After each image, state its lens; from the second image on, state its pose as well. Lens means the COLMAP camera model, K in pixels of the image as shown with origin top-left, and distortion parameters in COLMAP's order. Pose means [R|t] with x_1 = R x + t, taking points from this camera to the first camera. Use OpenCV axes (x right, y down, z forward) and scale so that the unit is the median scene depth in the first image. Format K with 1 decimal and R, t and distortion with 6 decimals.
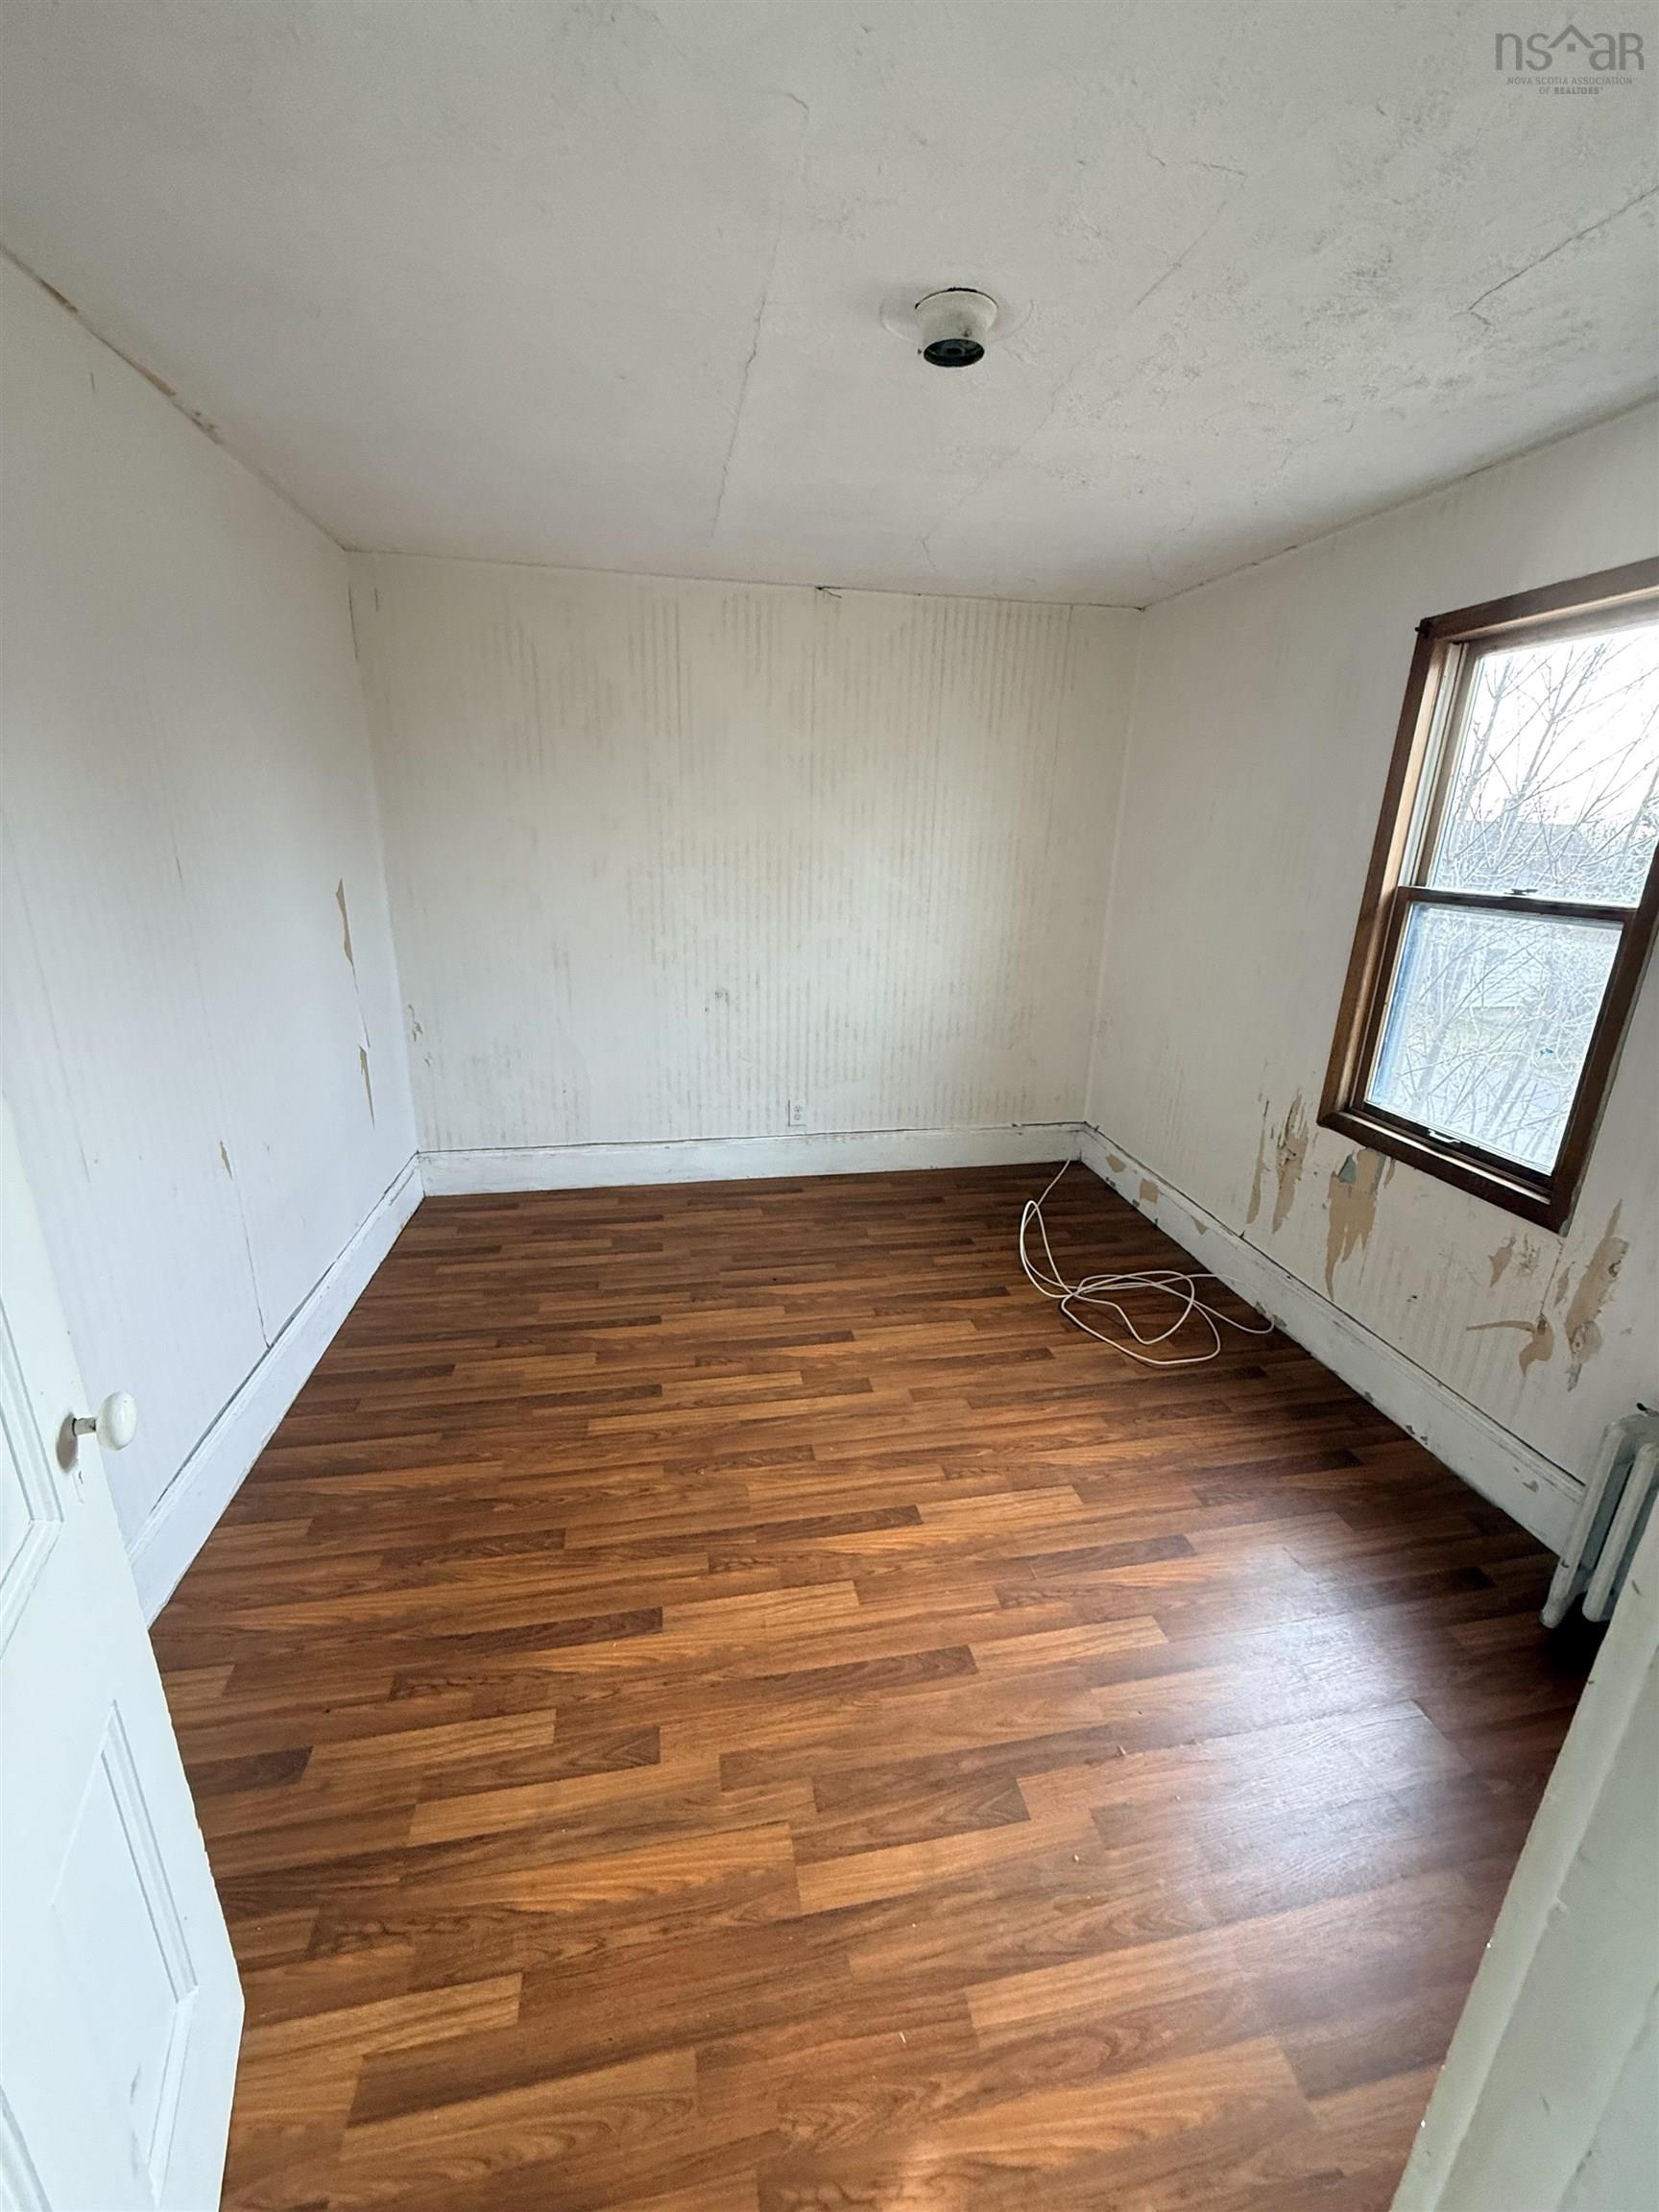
lens RADIAL K [[883.7, 0, 850.3], [0, 883.7, 1118.6], [0, 0, 1]] dist [-0.000262, -0.000095]
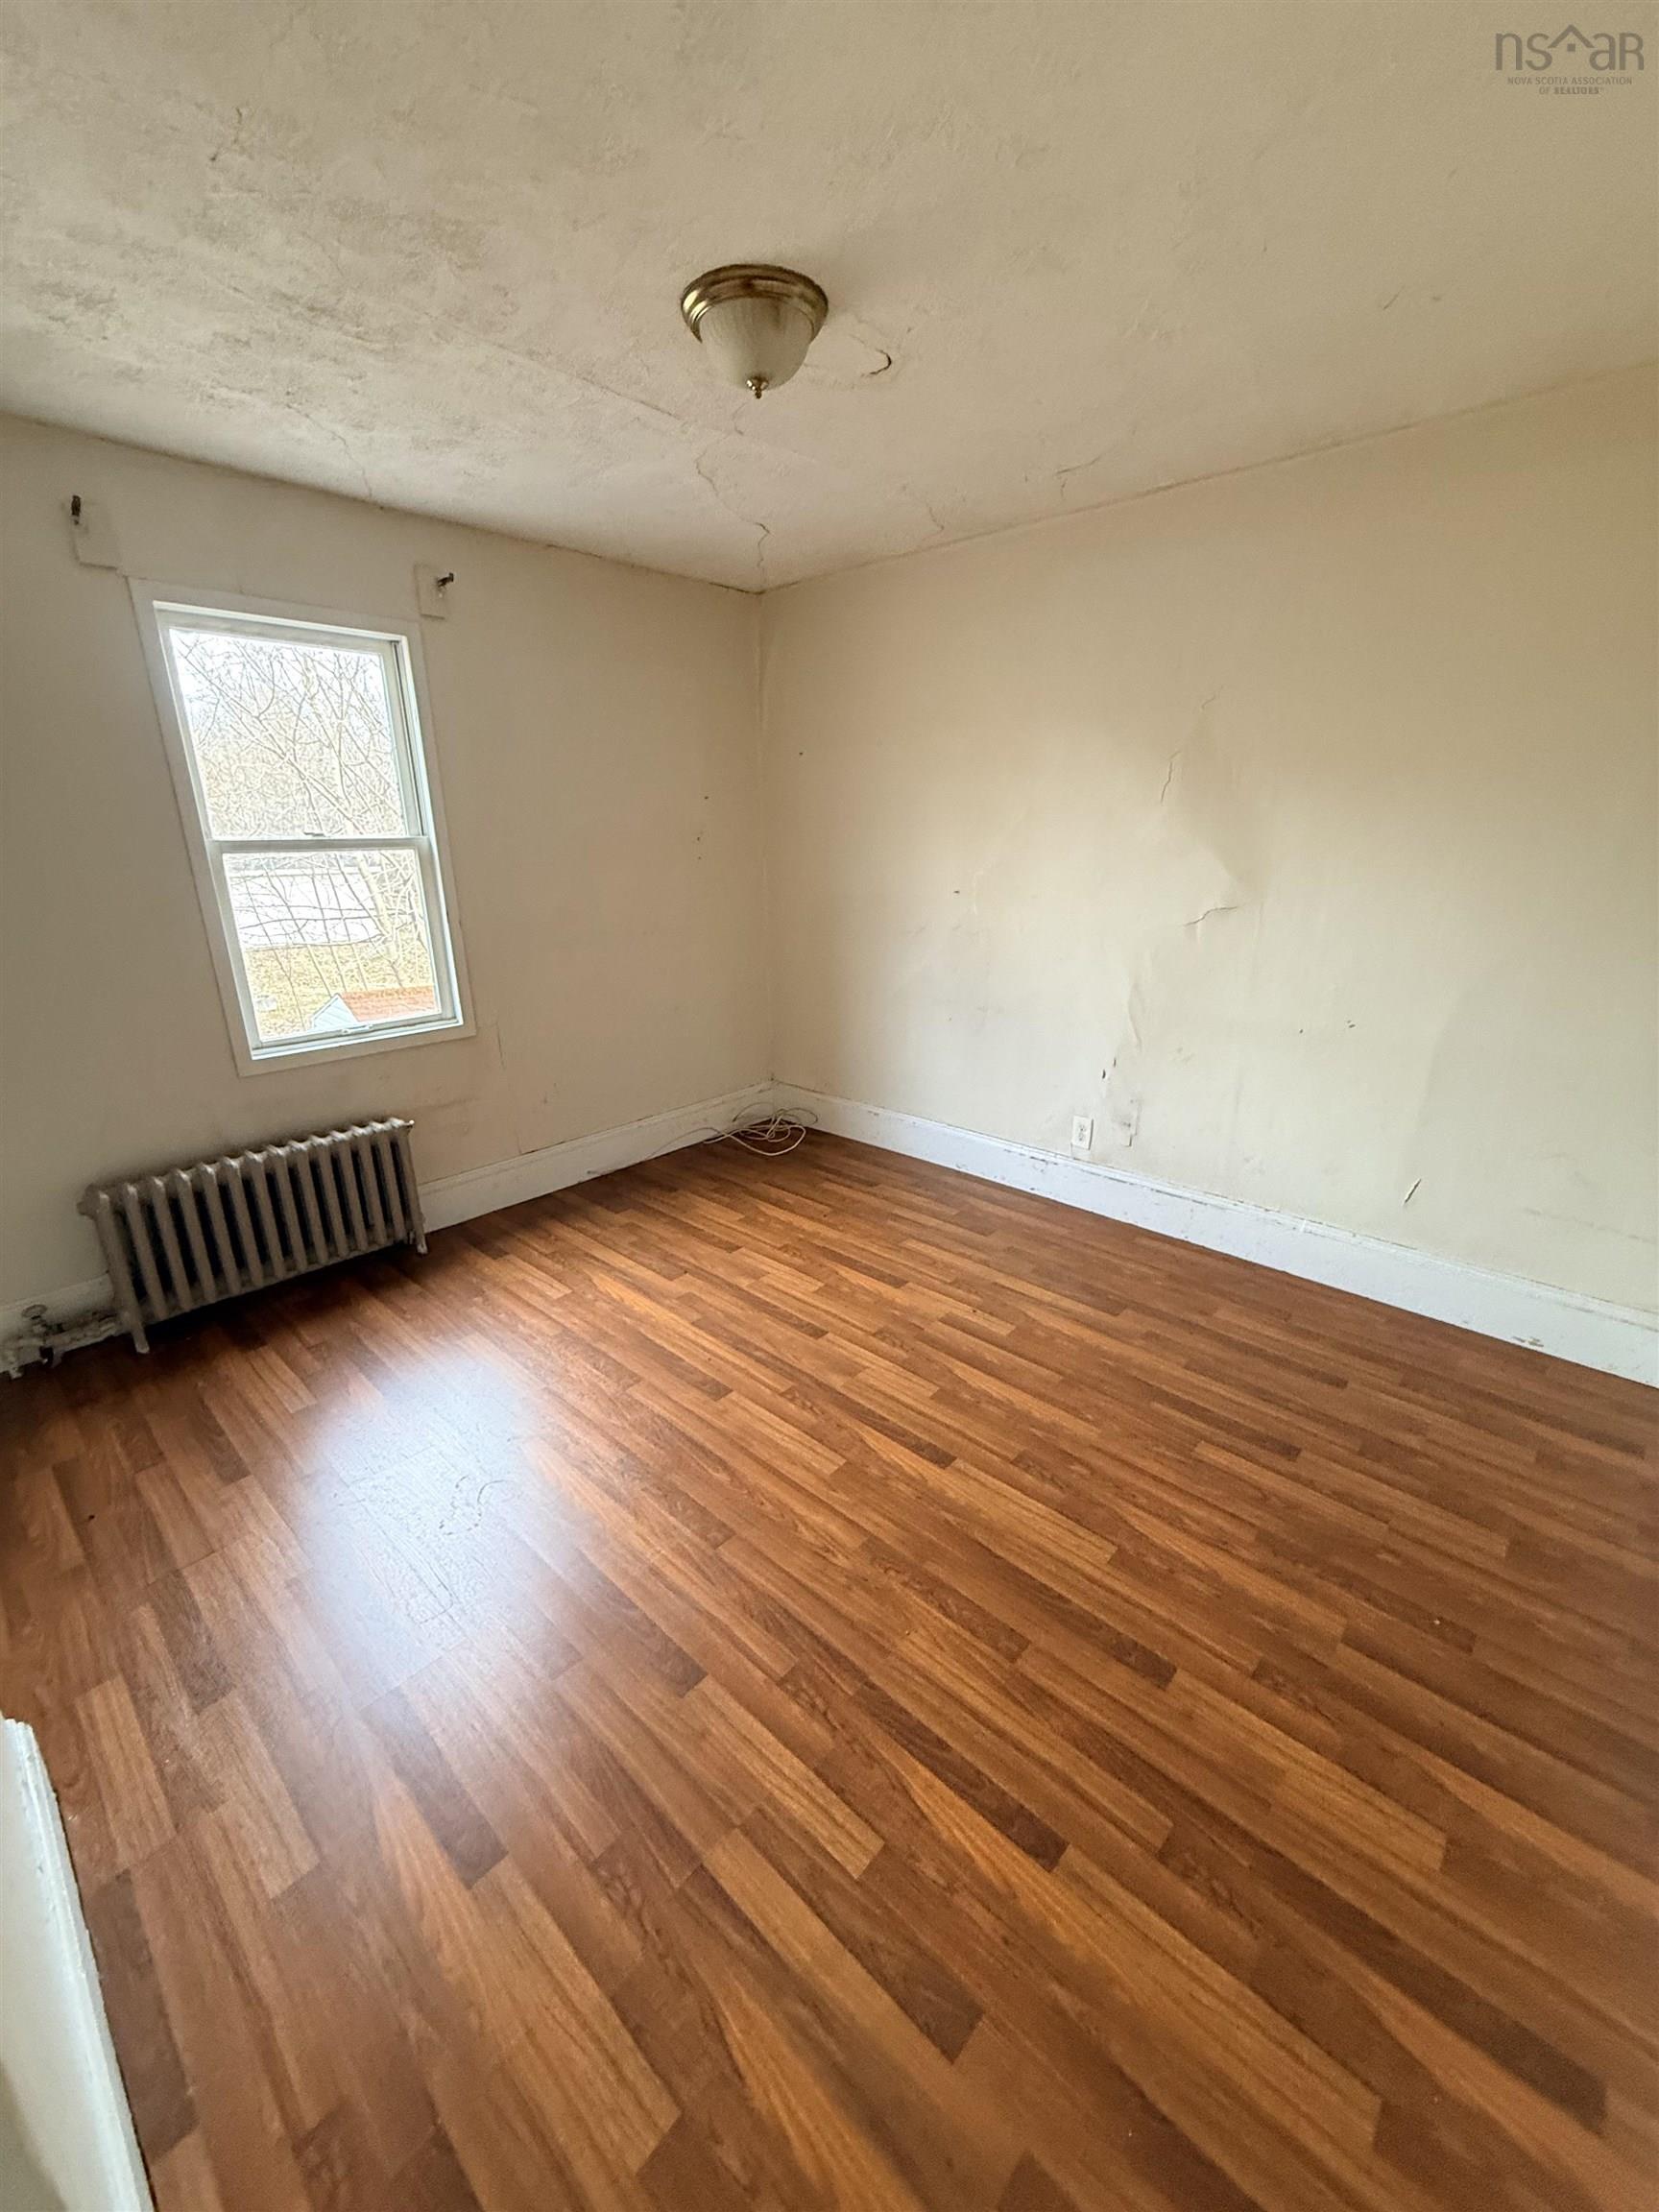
lens RADIAL K [[883.7, 0, 845.1], [0, 883.7, 1085.4], [0, 0, 1]] dist [-0.000262, -0.000095]
pose [[0.591985, 0.216020, -0.776459, 0.149969], [-0.235186, 0.967780, 0.089938, -0.022851], [0.770870, 0.129370, 0.623717, 0.087791]]
